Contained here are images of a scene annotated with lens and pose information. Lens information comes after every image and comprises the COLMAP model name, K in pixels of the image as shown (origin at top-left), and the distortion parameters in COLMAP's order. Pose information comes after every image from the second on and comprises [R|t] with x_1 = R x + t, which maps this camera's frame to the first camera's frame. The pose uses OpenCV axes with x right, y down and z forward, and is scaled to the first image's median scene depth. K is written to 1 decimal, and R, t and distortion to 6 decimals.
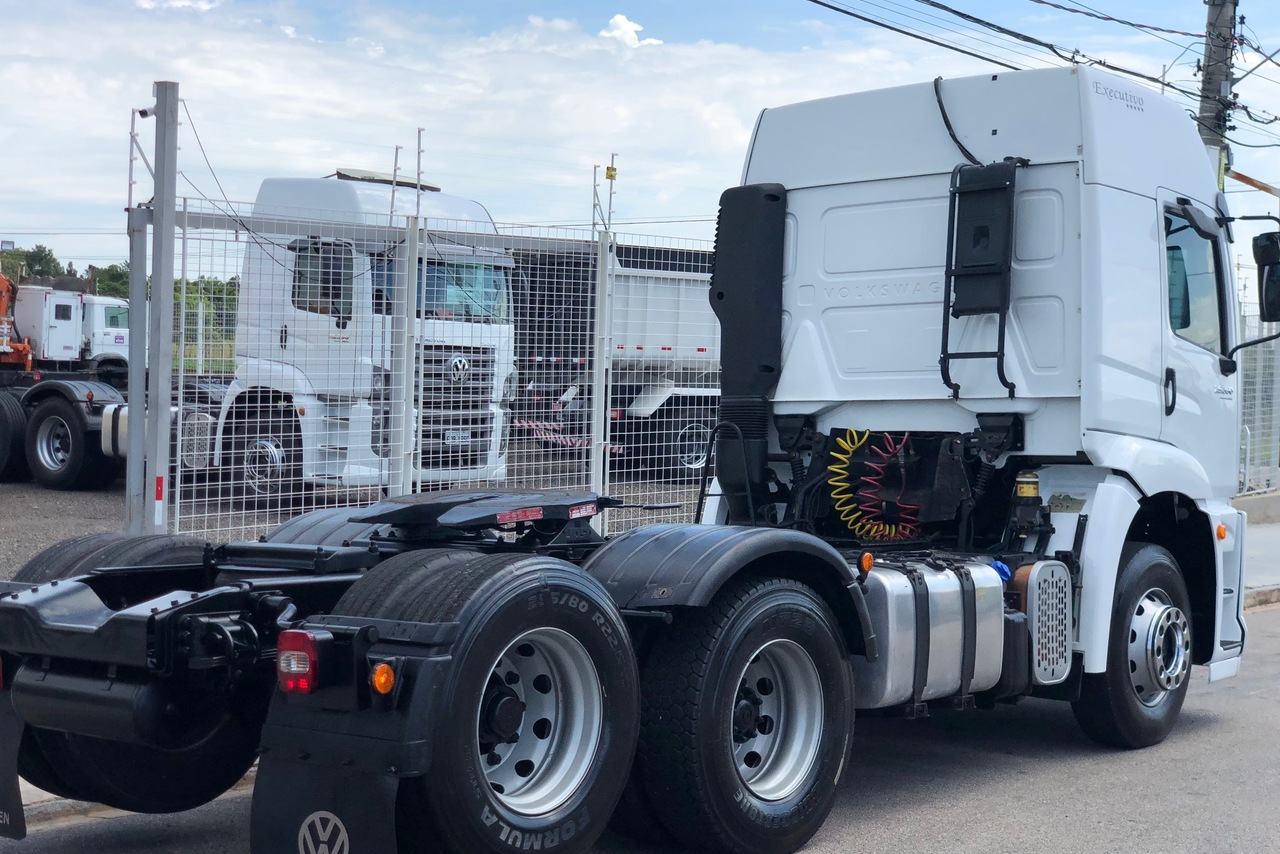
lens RADIAL K [[2088.1, 0, 640.0], [0, 2088.1, 427.0], [0, 0, 1]] dist [-0.347833, 7.267133]
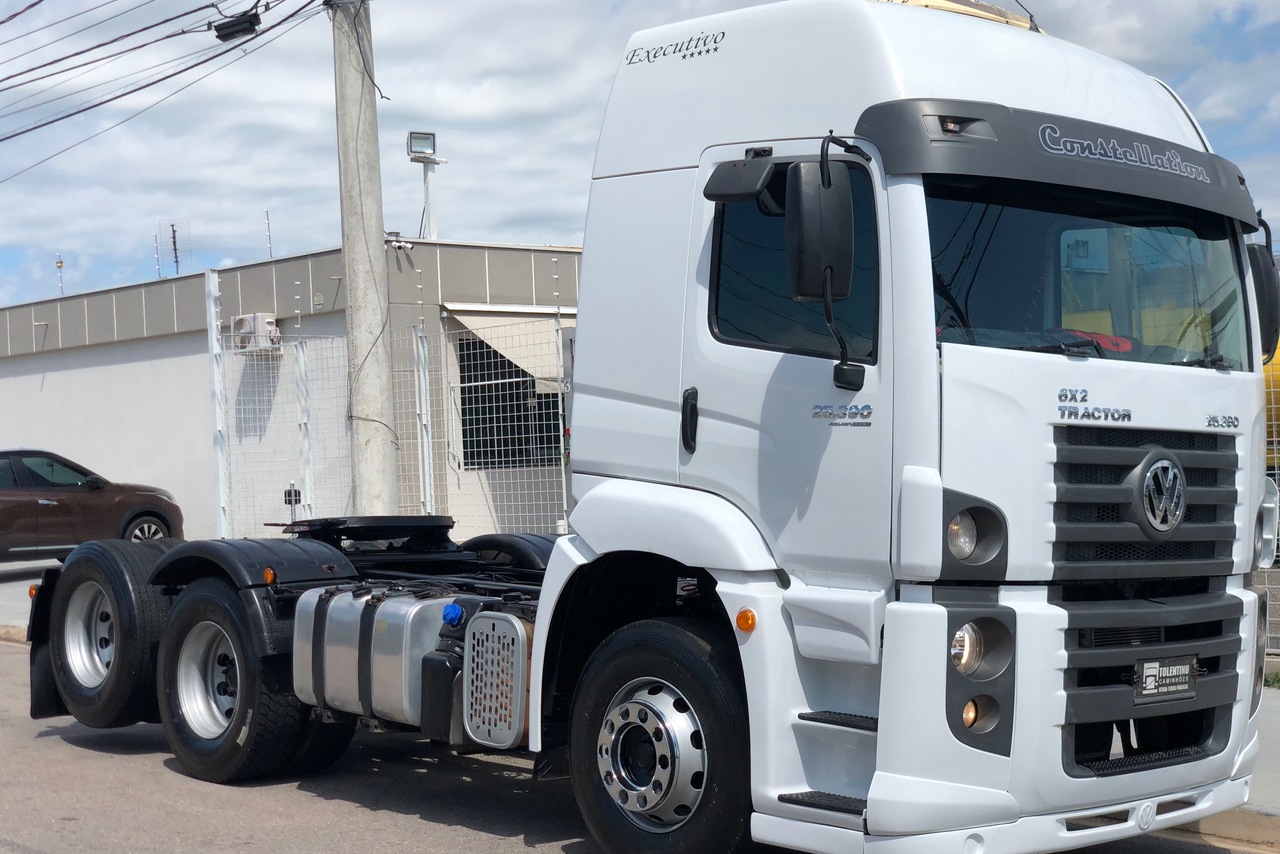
lens RADIAL K [[1958.3, 0, 640.0], [0, 1958.3, 427.0], [0, 0, 1]] dist [0.011438, -0.026374]
pose [[0.982692, -0.032512, -0.182373, -0.111740], [0.023167, 0.998318, -0.053141, -0.022591], [0.183794, 0.047996, 0.981792, 0.629178]]
